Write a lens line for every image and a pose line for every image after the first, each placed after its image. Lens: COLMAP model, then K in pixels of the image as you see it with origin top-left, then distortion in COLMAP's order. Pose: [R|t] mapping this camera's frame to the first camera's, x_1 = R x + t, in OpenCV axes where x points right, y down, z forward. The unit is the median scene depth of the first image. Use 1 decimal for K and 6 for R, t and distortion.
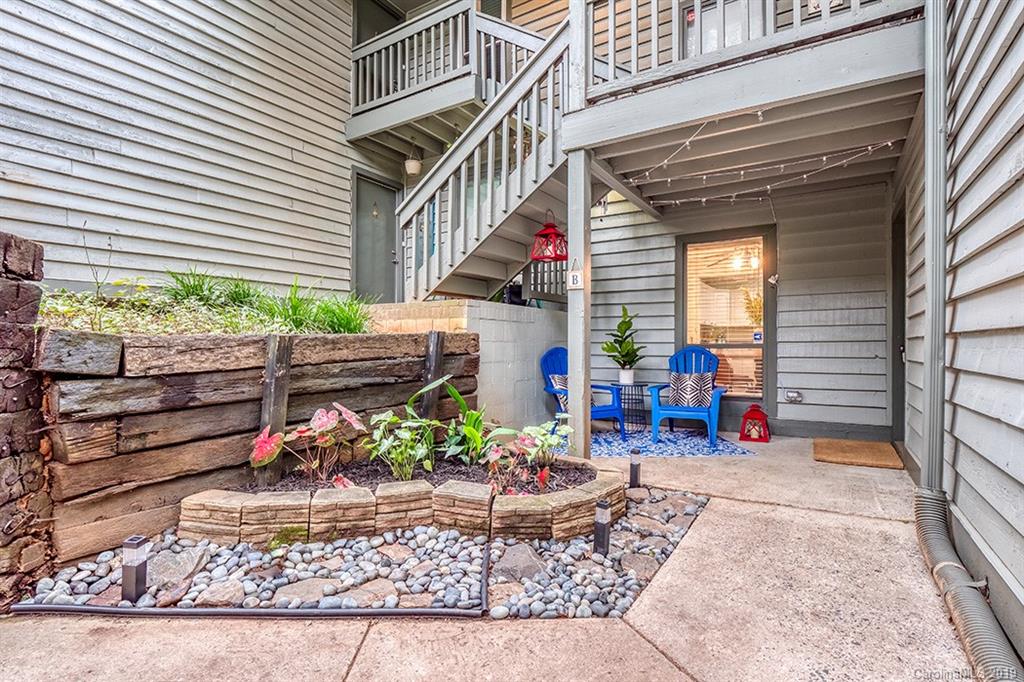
lens RADIAL K [[498.3, 0, 512.0], [0, 498.3, 341.0], [0, 0, 1]] dist [-0.011478, -0.000372]
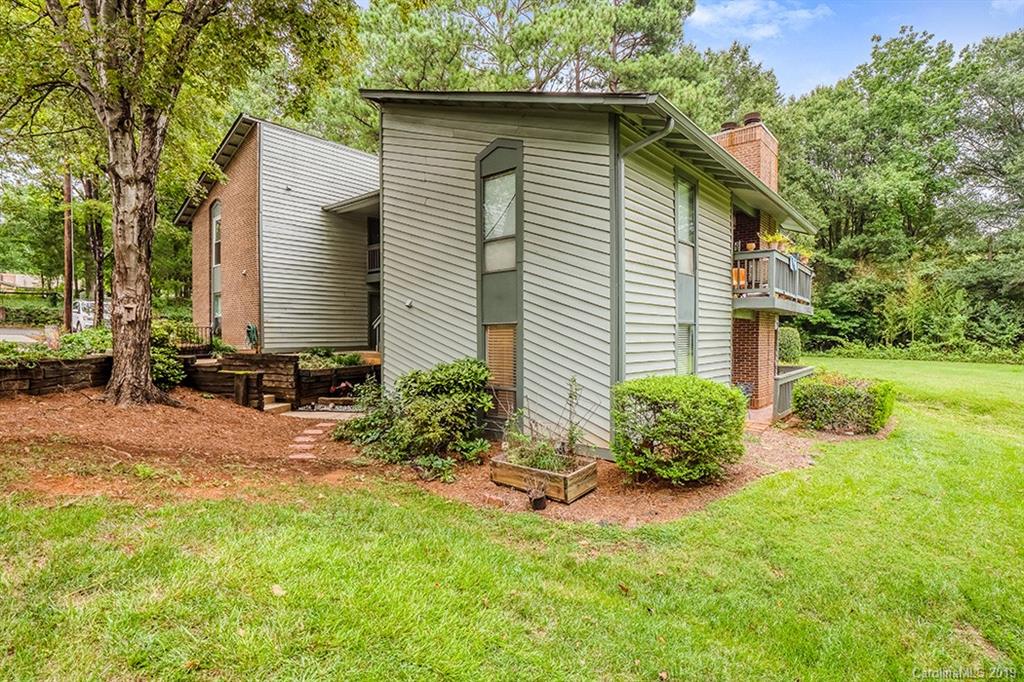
lens RADIAL K [[498.3, 0, 512.0], [0, 498.3, 341.0], [0, 0, 1]] dist [-0.011478, -0.000372]
pose [[0.989858, 0.002649, -0.142034, 2.115765], [-0.000346, 0.999868, 0.016241, -0.385846], [0.142058, -0.016027, 0.989729, -3.910509]]
